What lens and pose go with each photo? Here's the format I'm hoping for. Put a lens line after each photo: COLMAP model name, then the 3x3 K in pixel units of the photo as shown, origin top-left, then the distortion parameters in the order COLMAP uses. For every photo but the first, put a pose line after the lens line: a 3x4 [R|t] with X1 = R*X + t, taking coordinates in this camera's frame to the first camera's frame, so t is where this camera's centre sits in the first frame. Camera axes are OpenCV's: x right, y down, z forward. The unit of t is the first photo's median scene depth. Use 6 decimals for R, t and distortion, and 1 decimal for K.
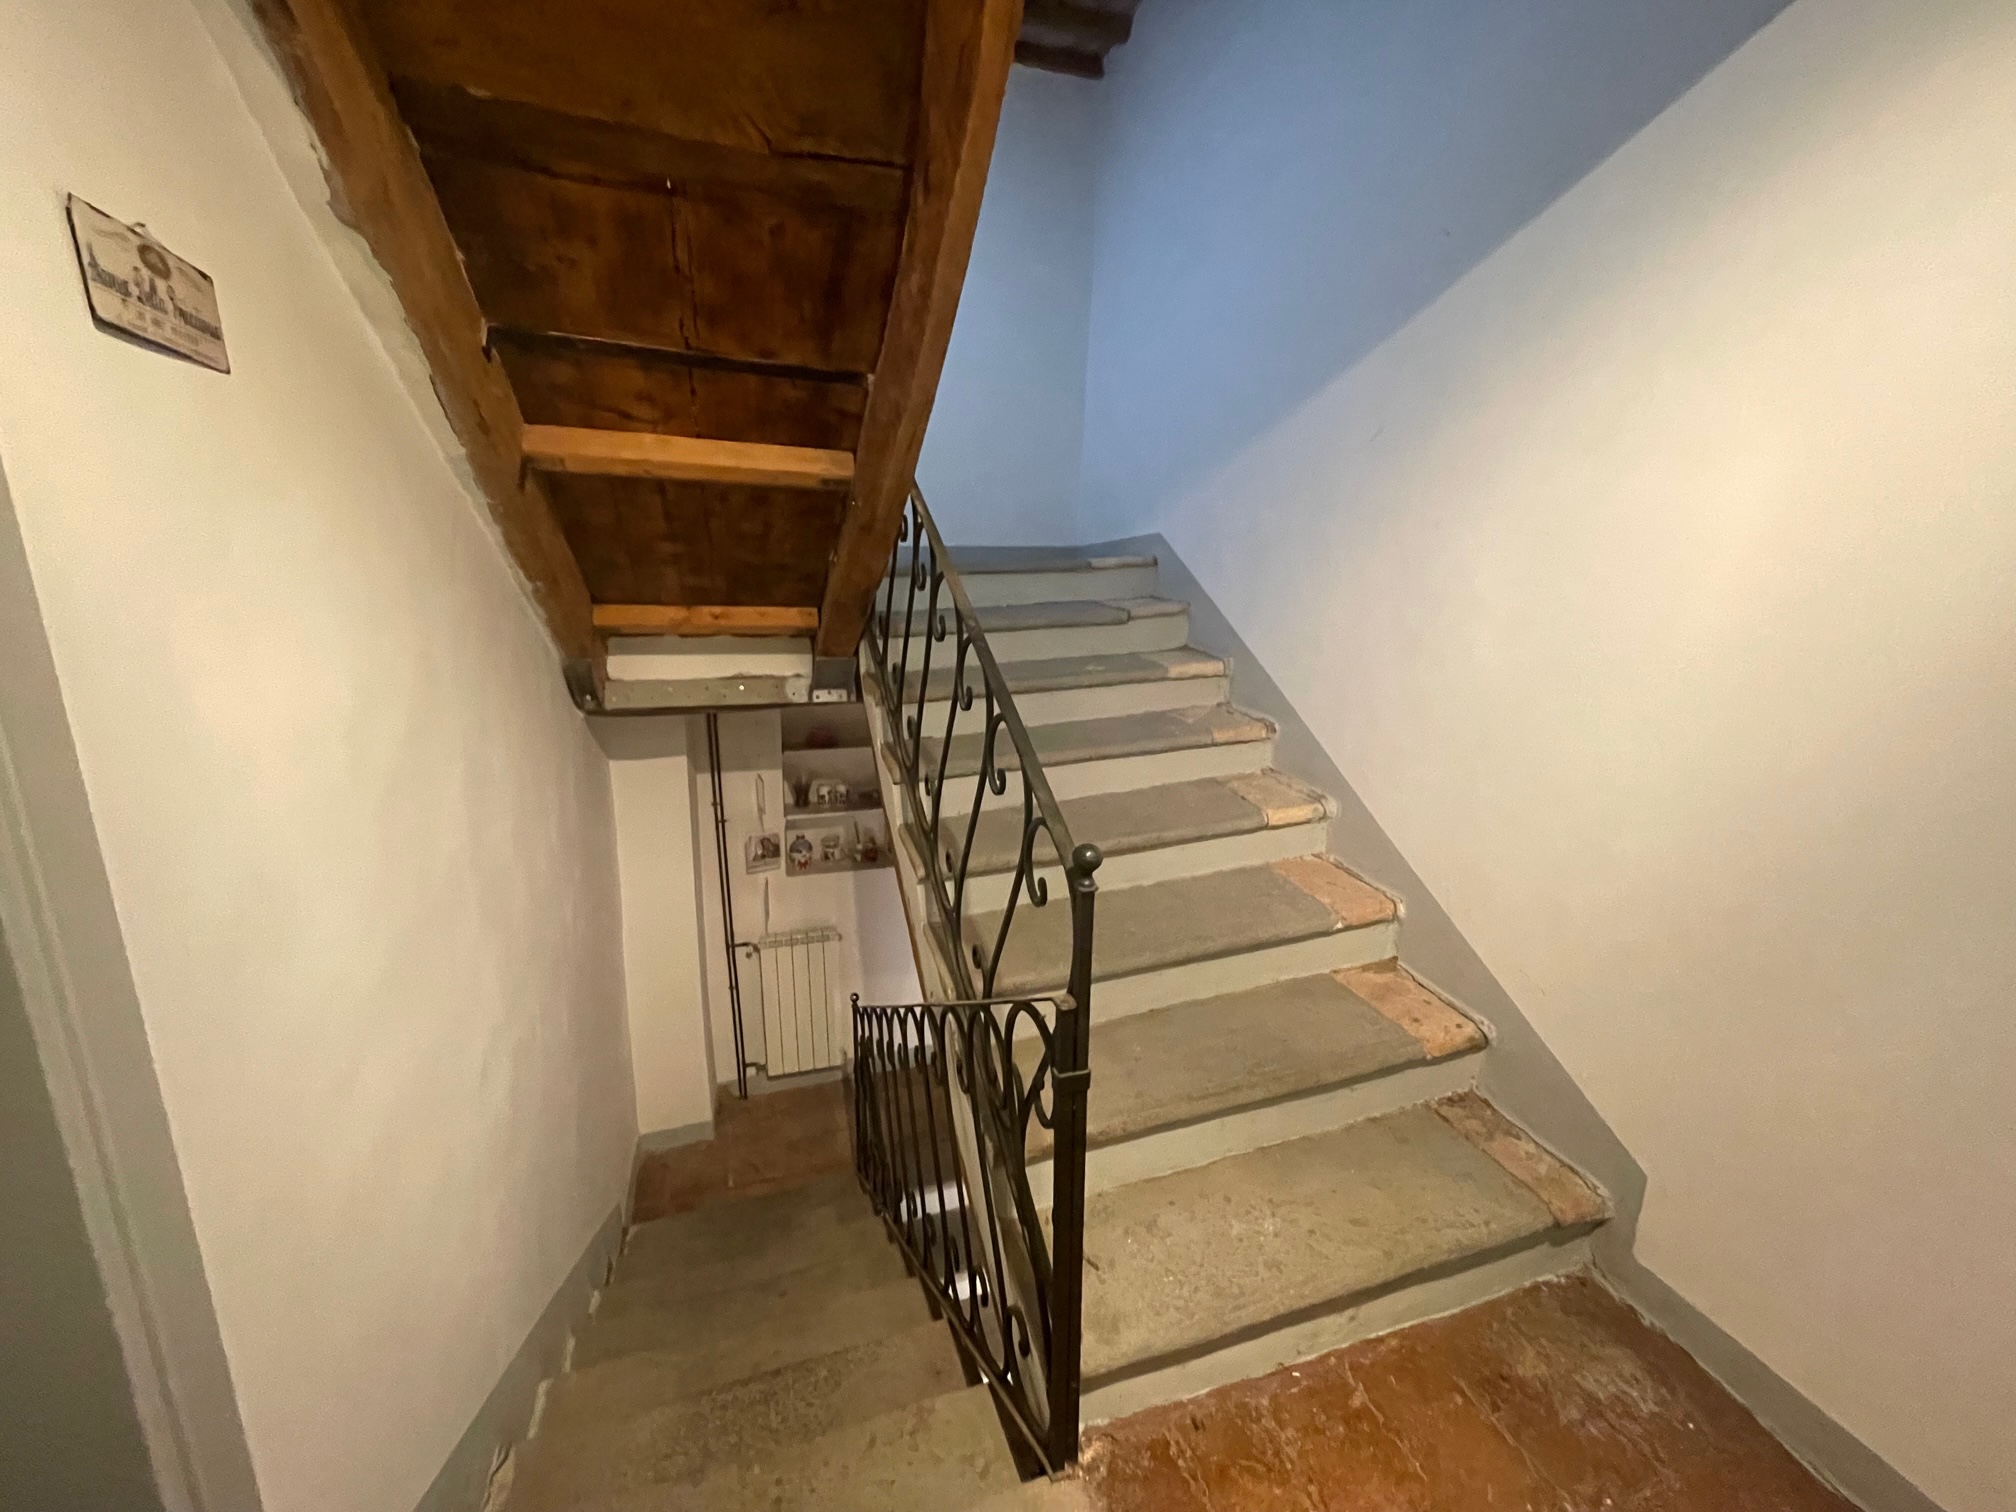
lens RADIAL K [[814.2, 0, 1001.8], [0, 814.2, 747.9], [0, 0, 1]] dist [-0.005332, 0.000373]
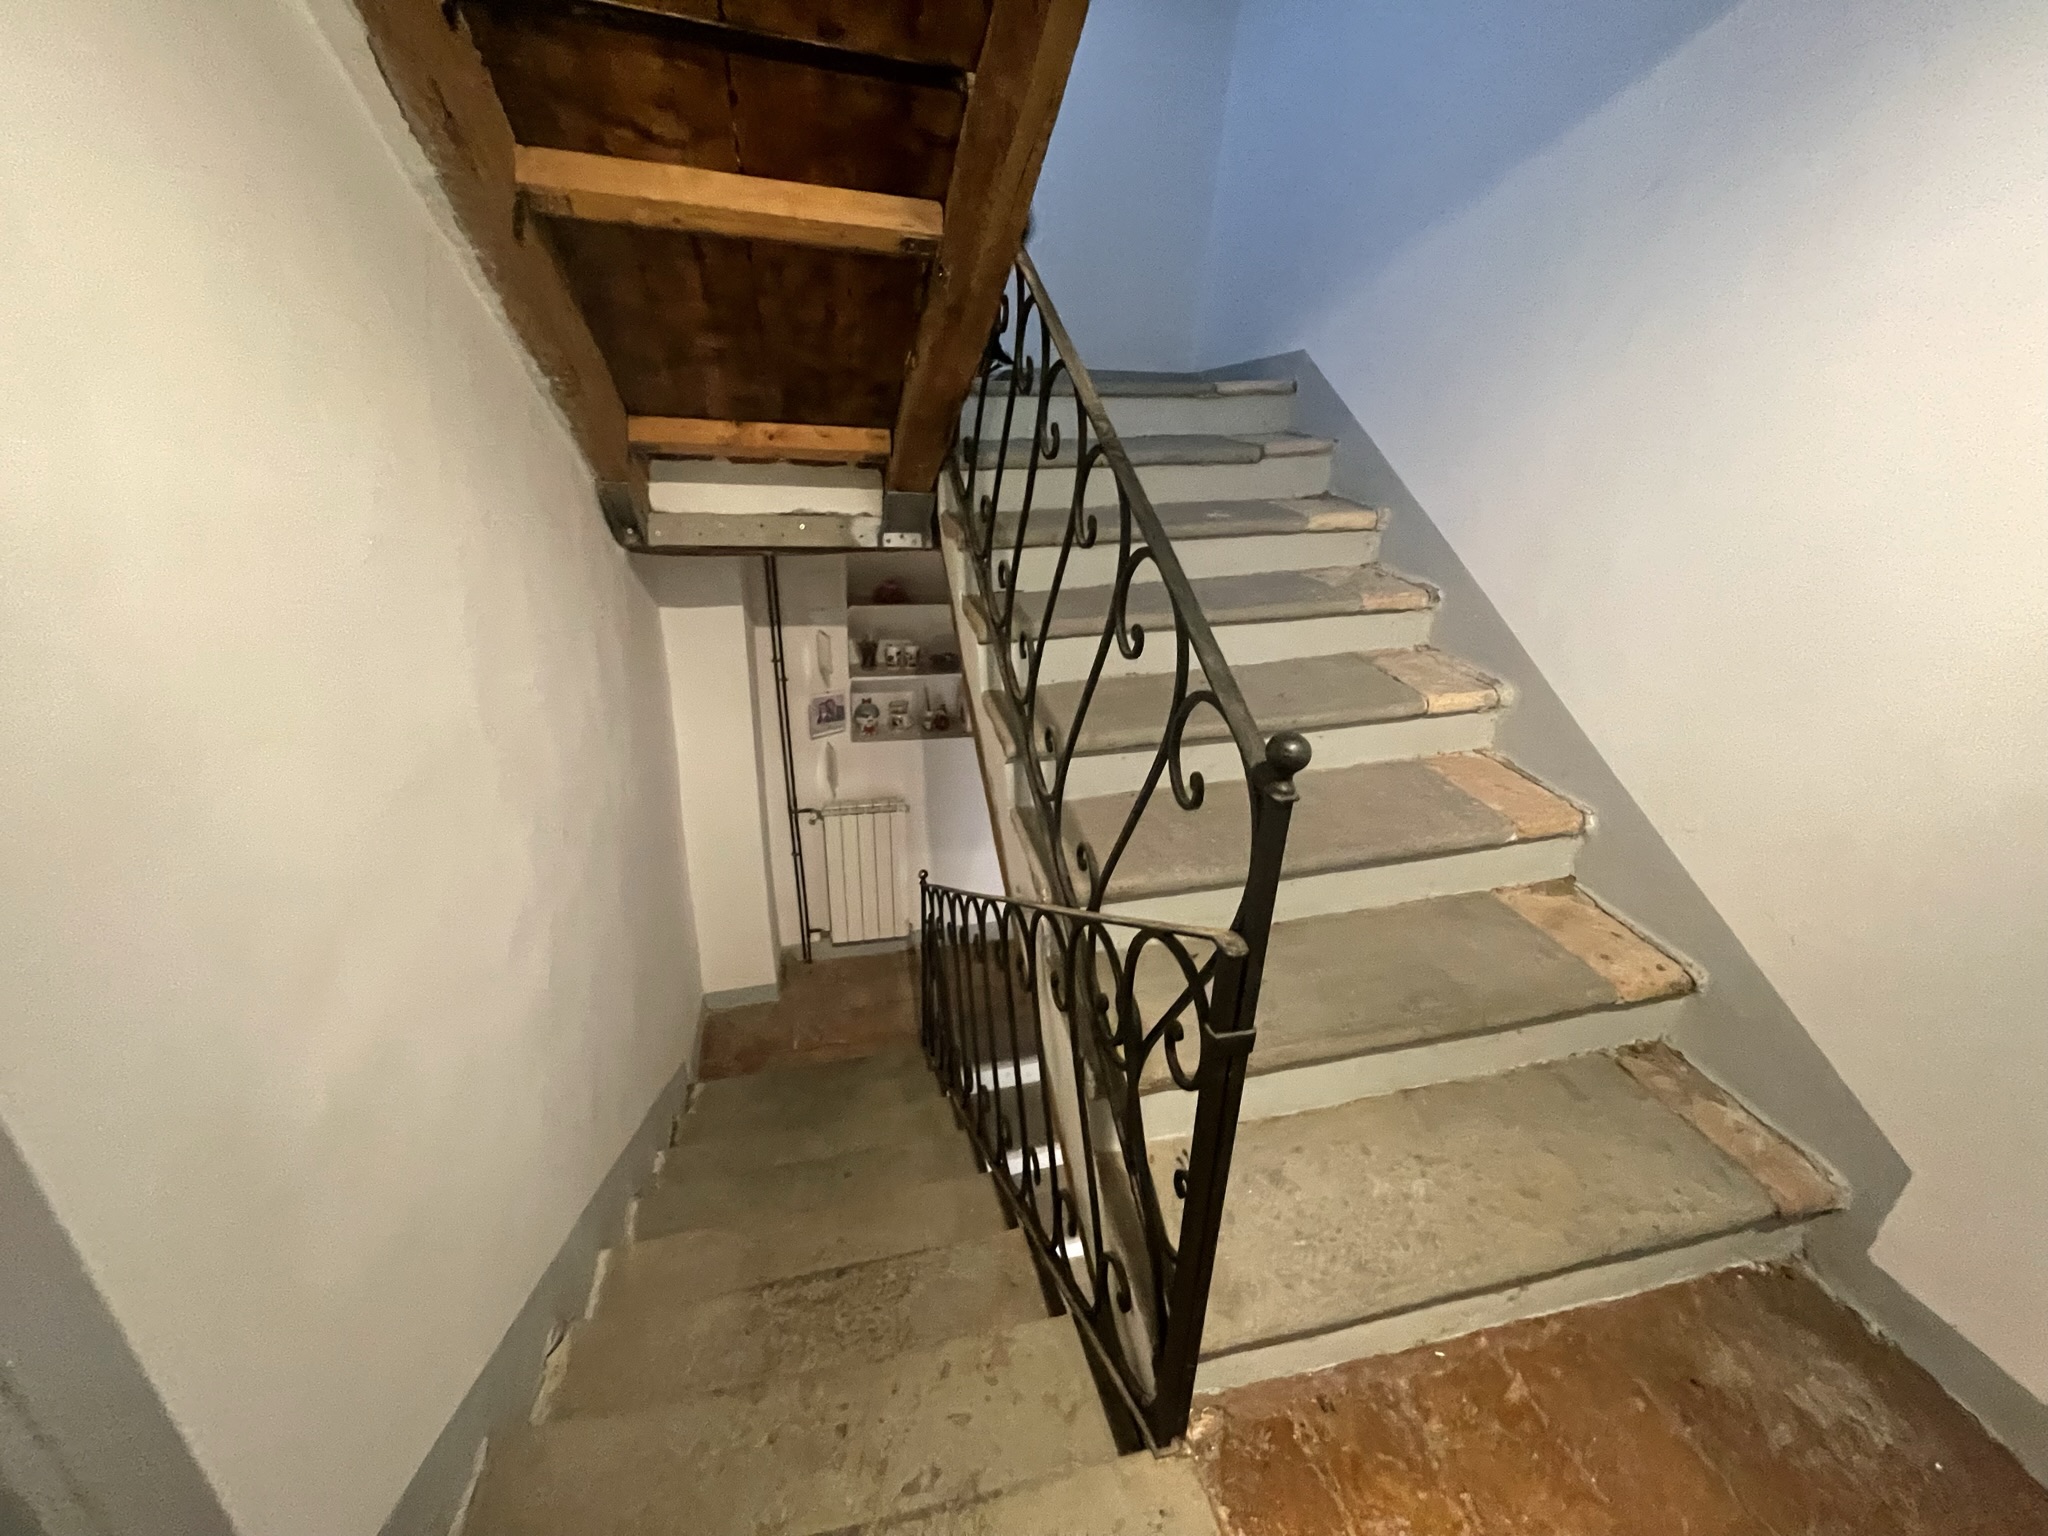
lens RADIAL K [[827.2, 0, 1020.2], [0, 827.2, 764.9], [0, 0, 1]] dist [-0.005332, 0.000373]
pose [[0.997432, 0.049285, -0.051966, -0.048333], [-0.039318, 0.983267, 0.177874, 0.016952], [0.059863, -0.175374, 0.982680, 0.168986]]
